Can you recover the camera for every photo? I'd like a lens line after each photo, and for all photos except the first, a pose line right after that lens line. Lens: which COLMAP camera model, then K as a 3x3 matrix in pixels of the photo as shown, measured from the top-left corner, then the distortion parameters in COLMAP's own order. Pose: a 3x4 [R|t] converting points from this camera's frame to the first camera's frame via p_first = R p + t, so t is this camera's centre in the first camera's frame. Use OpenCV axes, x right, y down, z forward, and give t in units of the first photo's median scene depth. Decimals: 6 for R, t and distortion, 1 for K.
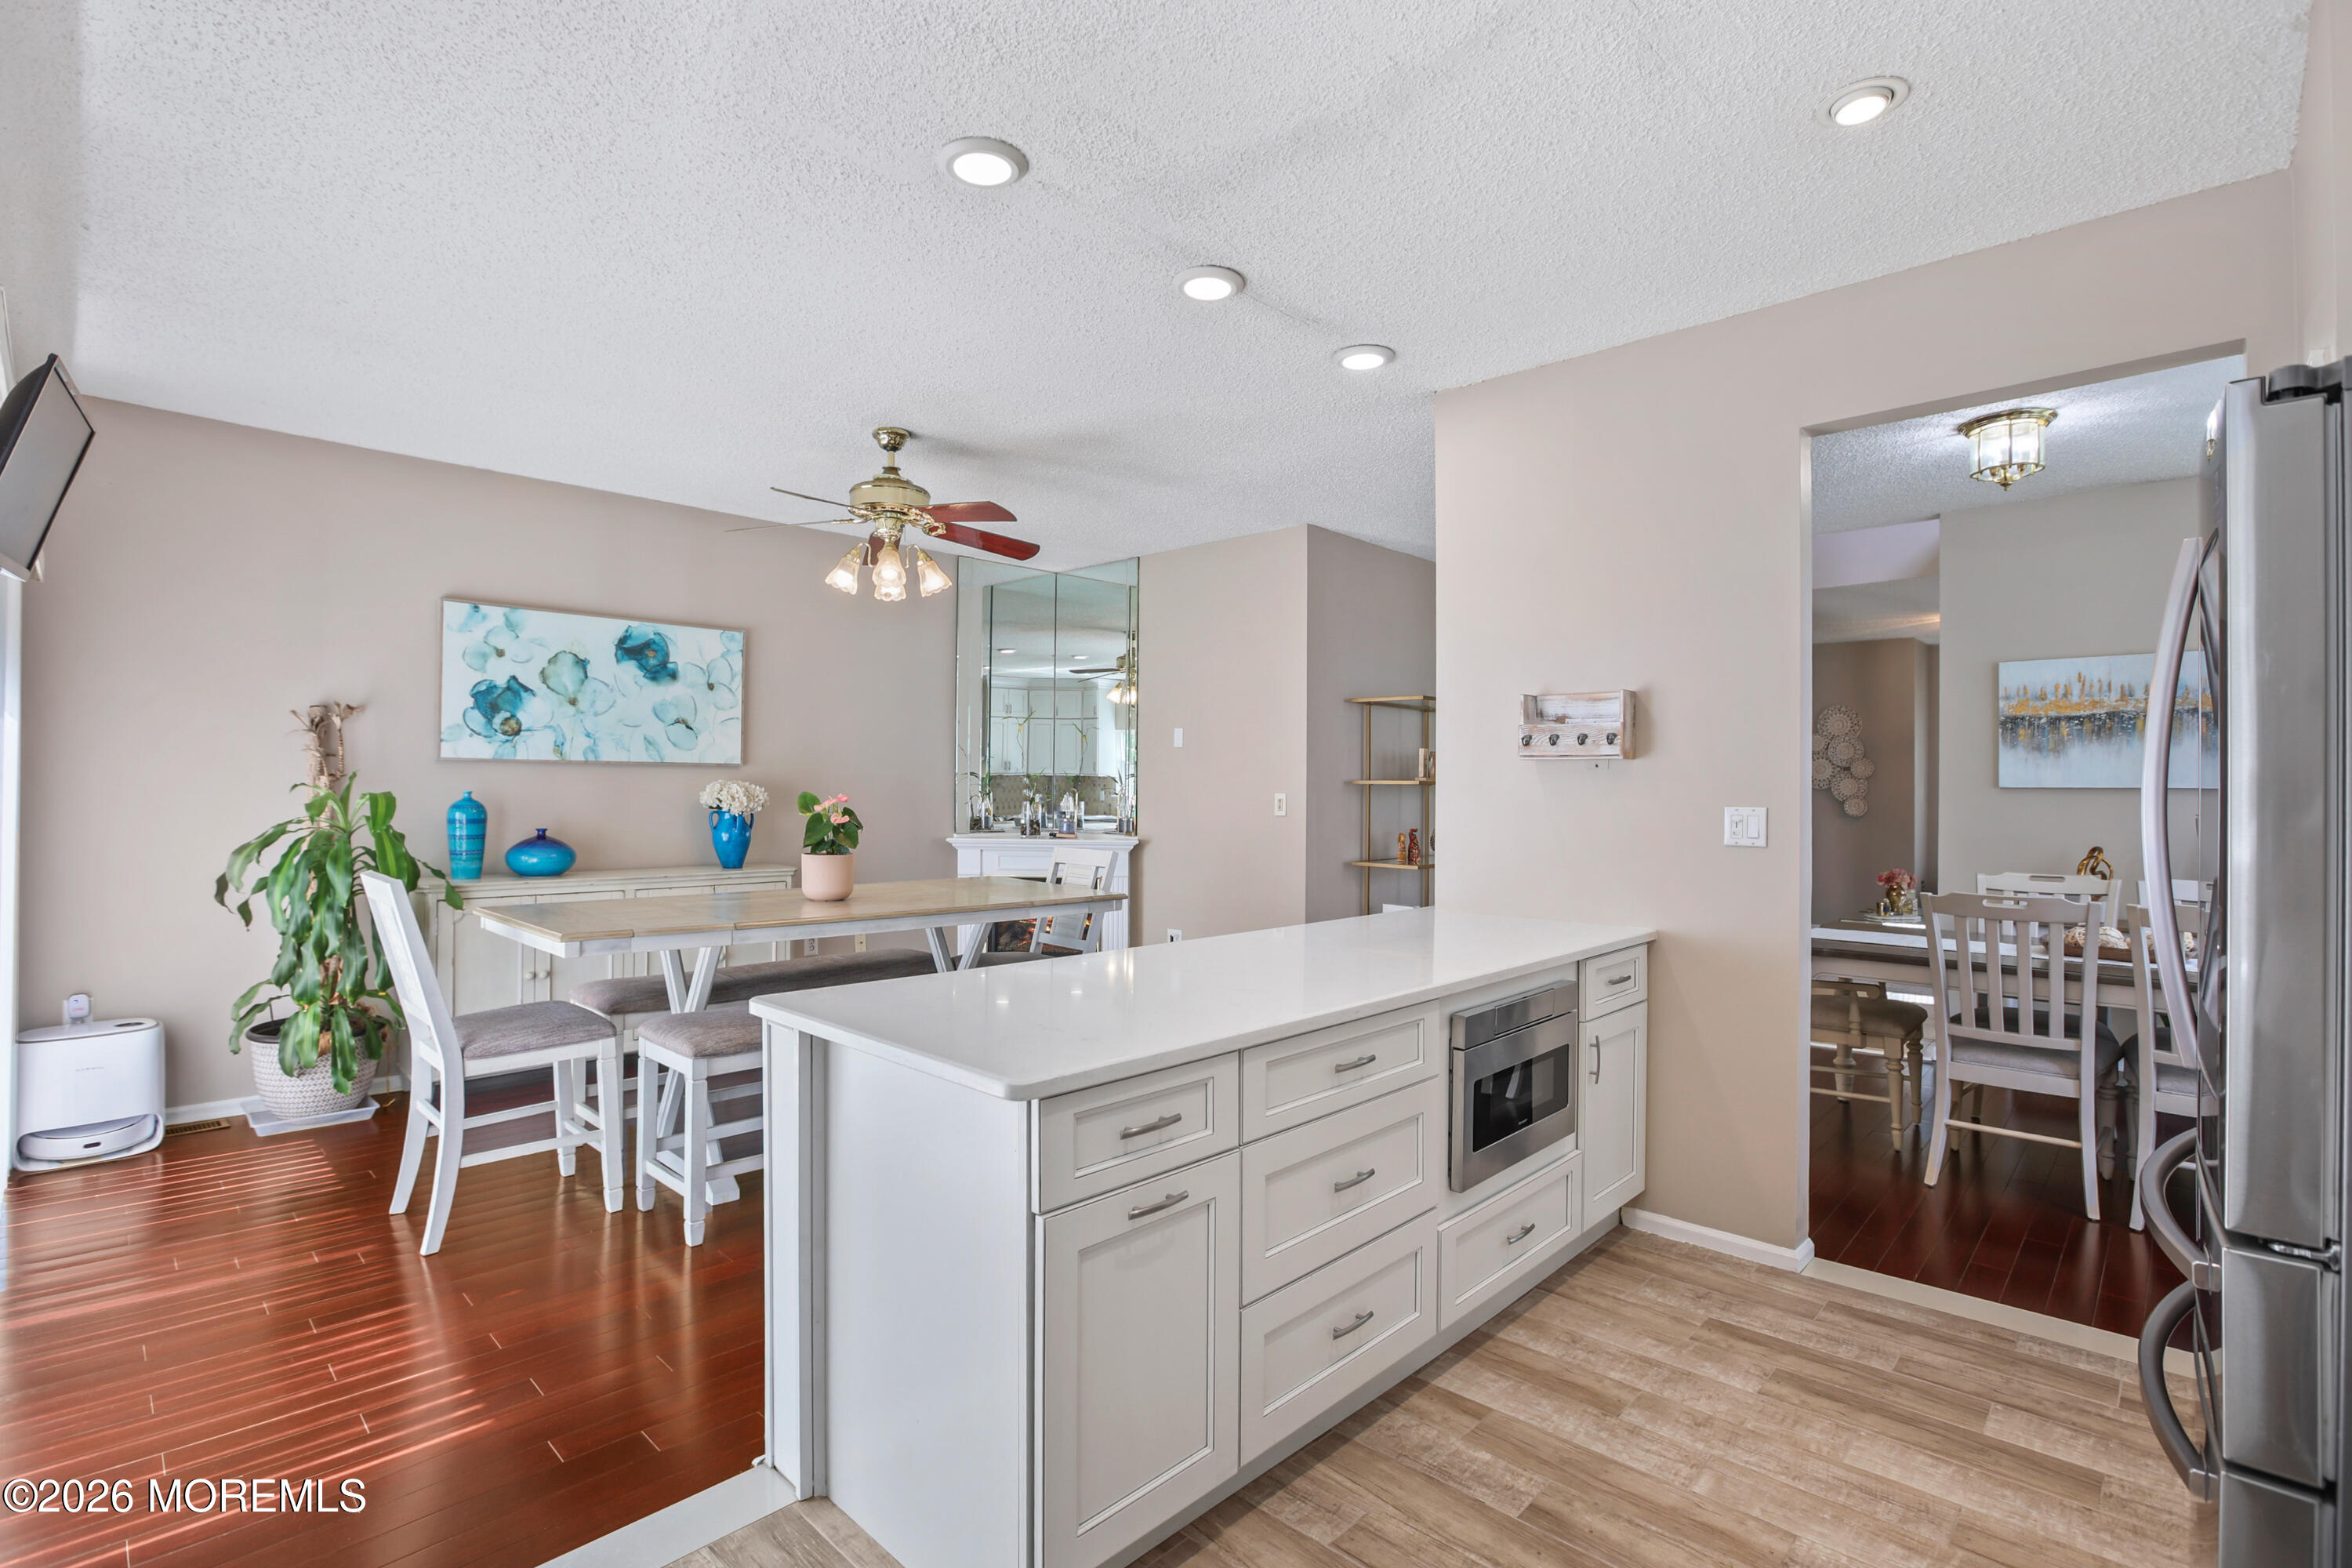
lens RADIAL K [[1086.5, 0, 1182.1], [0, 1086.5, 782.0], [0, 0, 1]] dist [-0.037961, 0.013640]
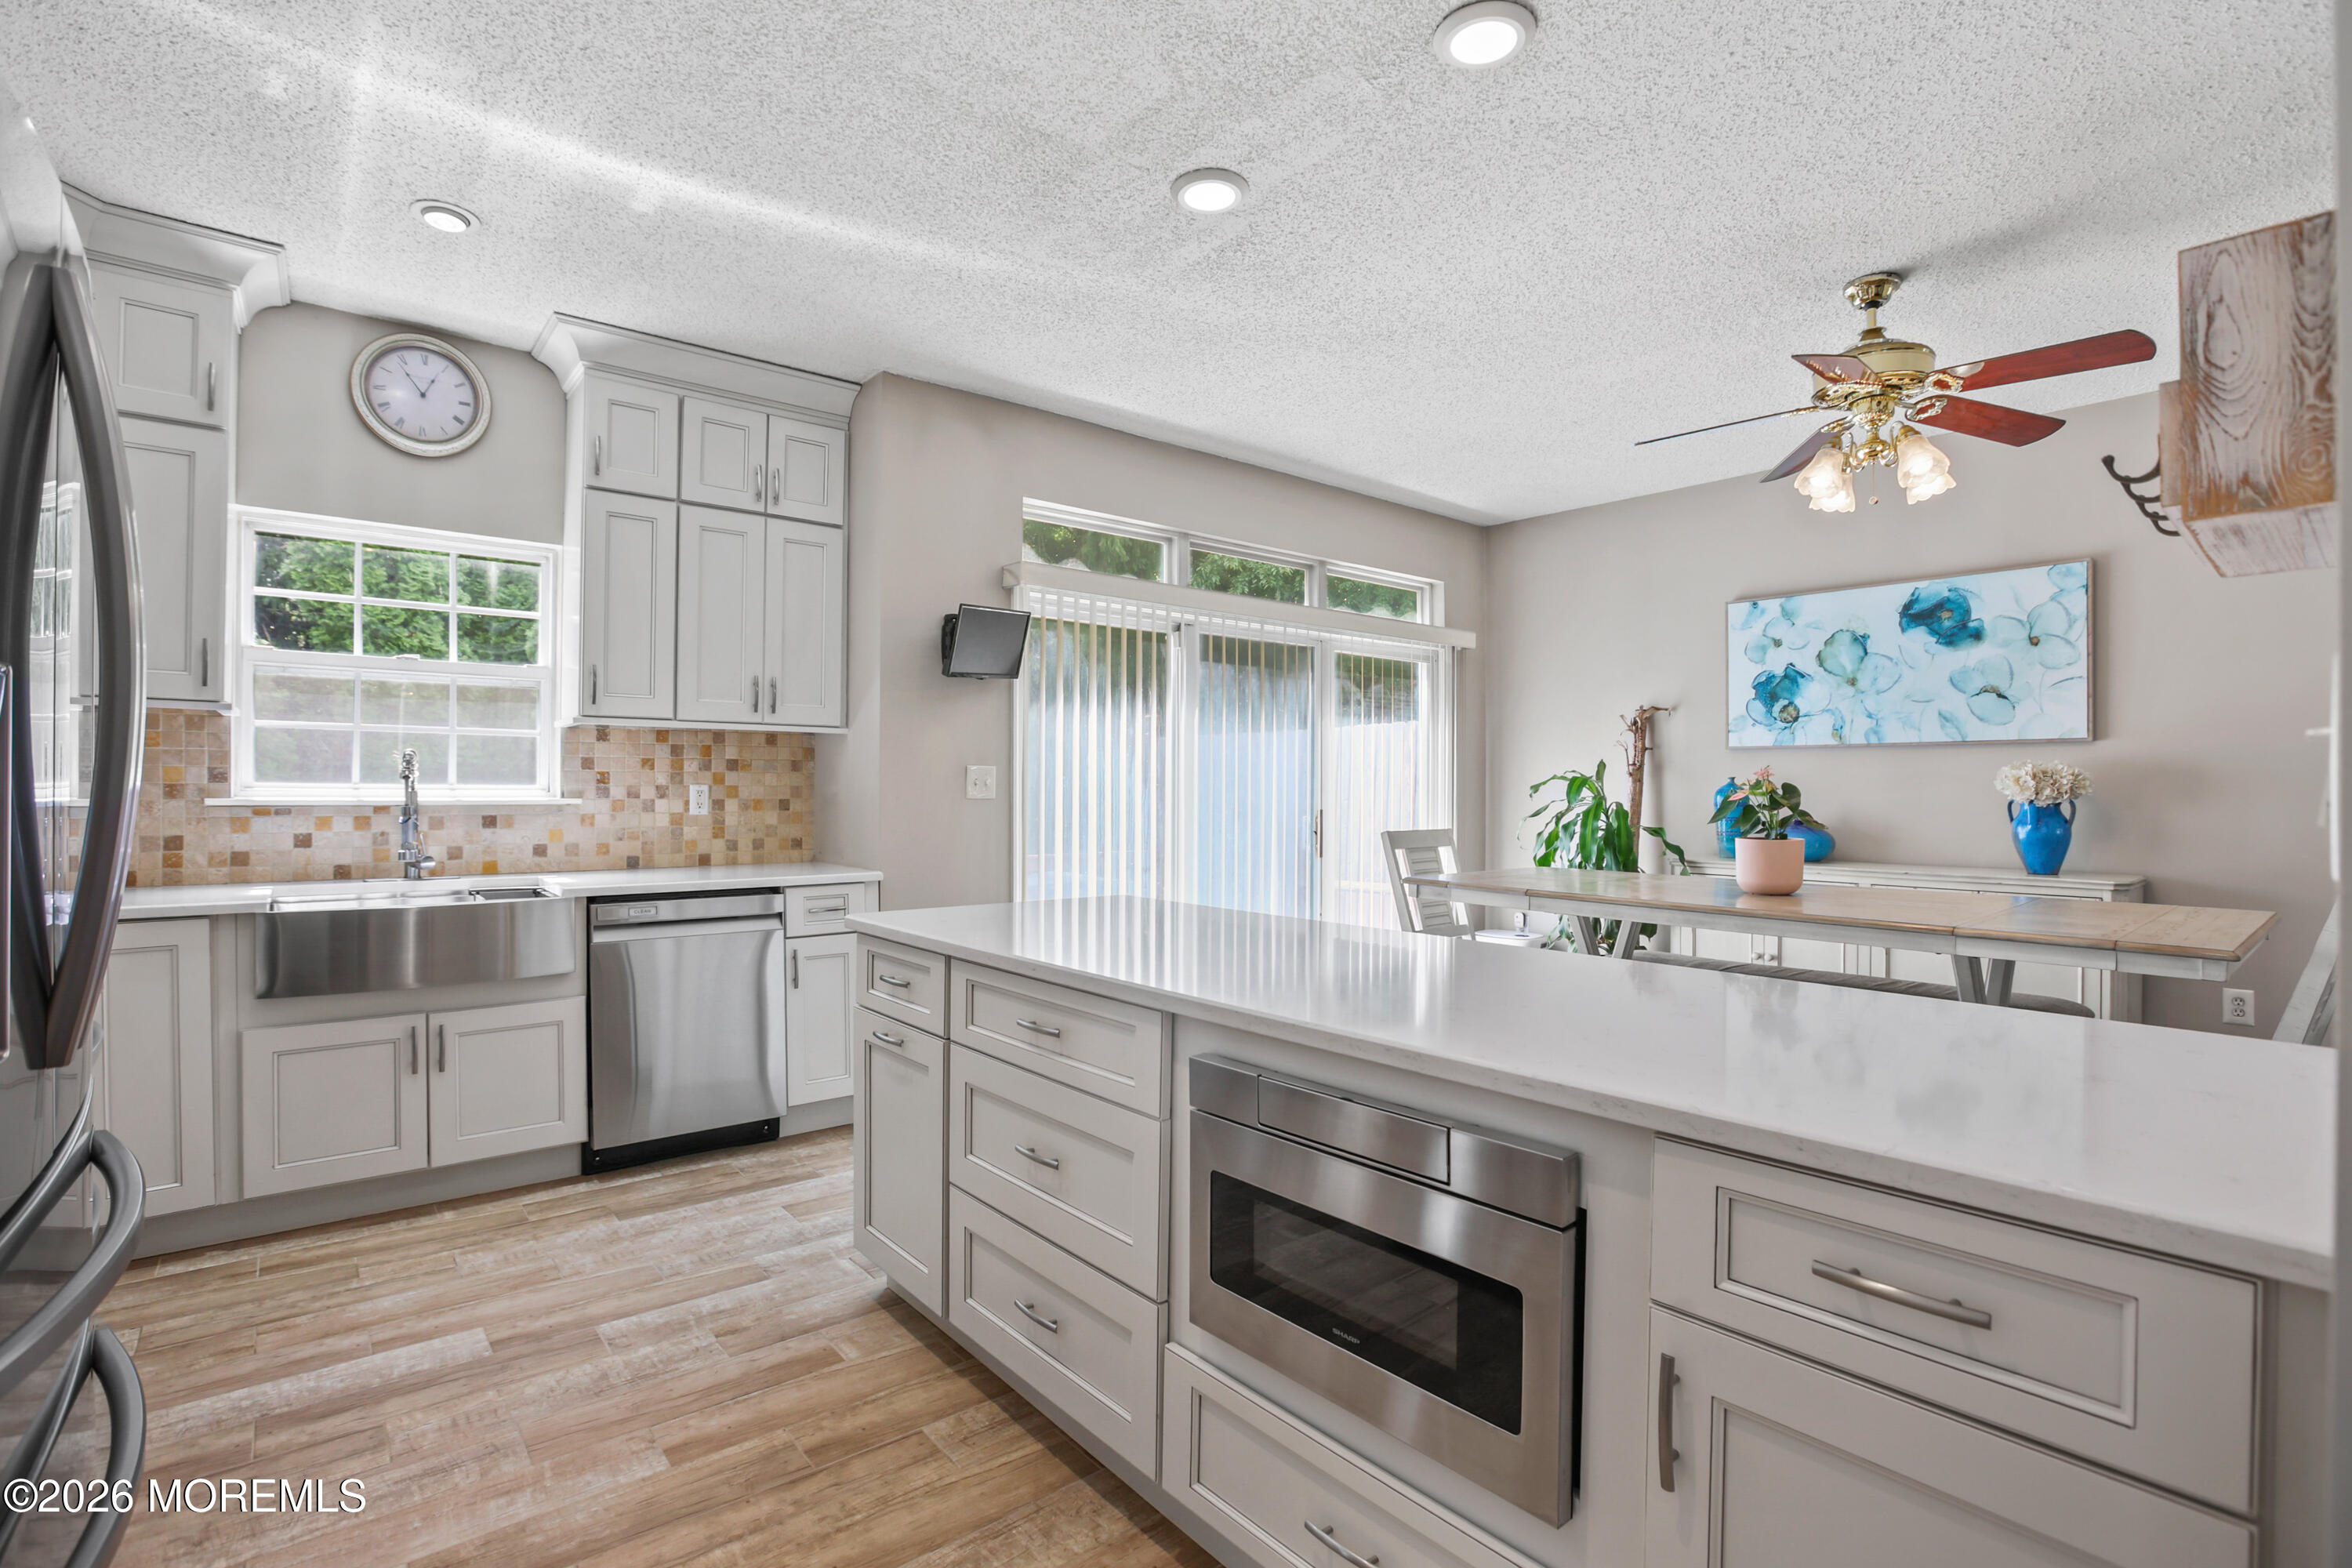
lens RADIAL K [[1086.5, 0, 1153.2], [0, 1086.5, 788.2], [0, 0, 1]] dist [-0.037961, 0.013640]
pose [[-0.115046, -0.008851, -0.993321, 0.438861], [-0.001739, 0.999961, -0.008709, 0.028197], [0.993359, 0.000726, -0.115057, 0.500801]]
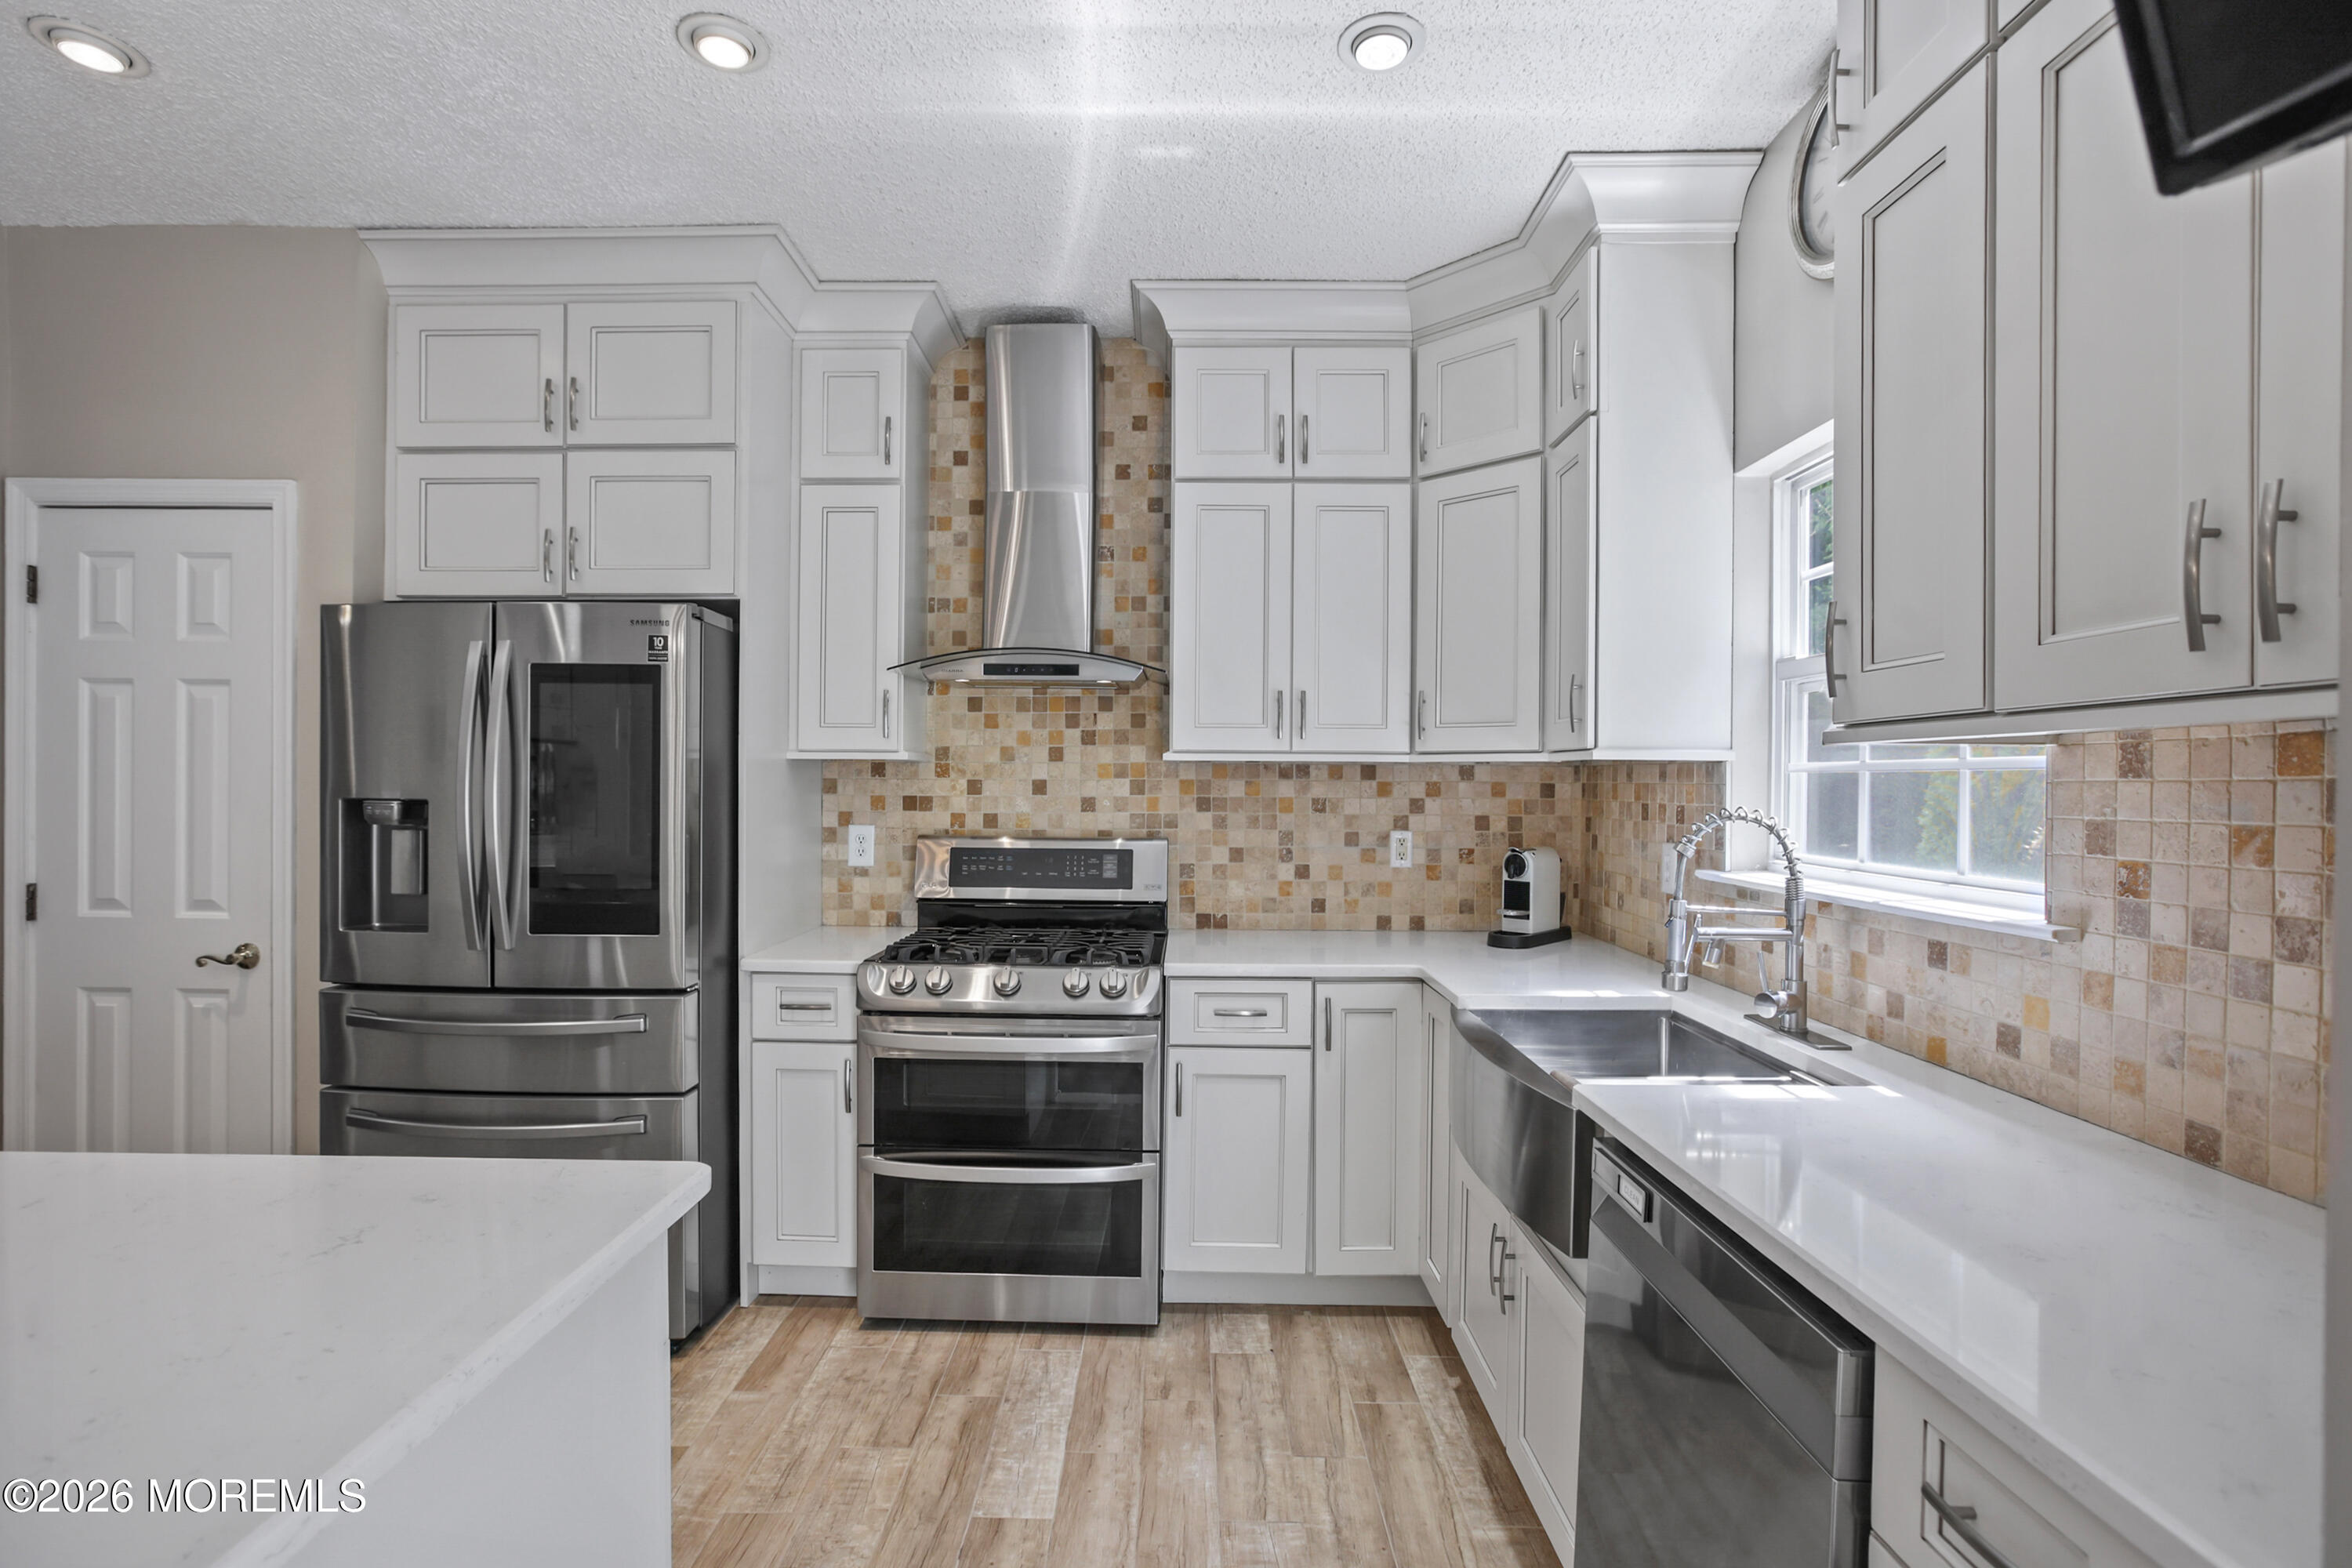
lens RADIAL K [[1086.5, 0, 1180.7], [0, 1086.5, 794.9], [0, 0, 1]] dist [-0.037961, 0.013640]
pose [[-0.686157, -0.019460, 0.727193, -0.303633], [-0.016803, 0.999799, 0.010900, -0.005501], [-0.727259, -0.004740, -0.686346, 0.386930]]
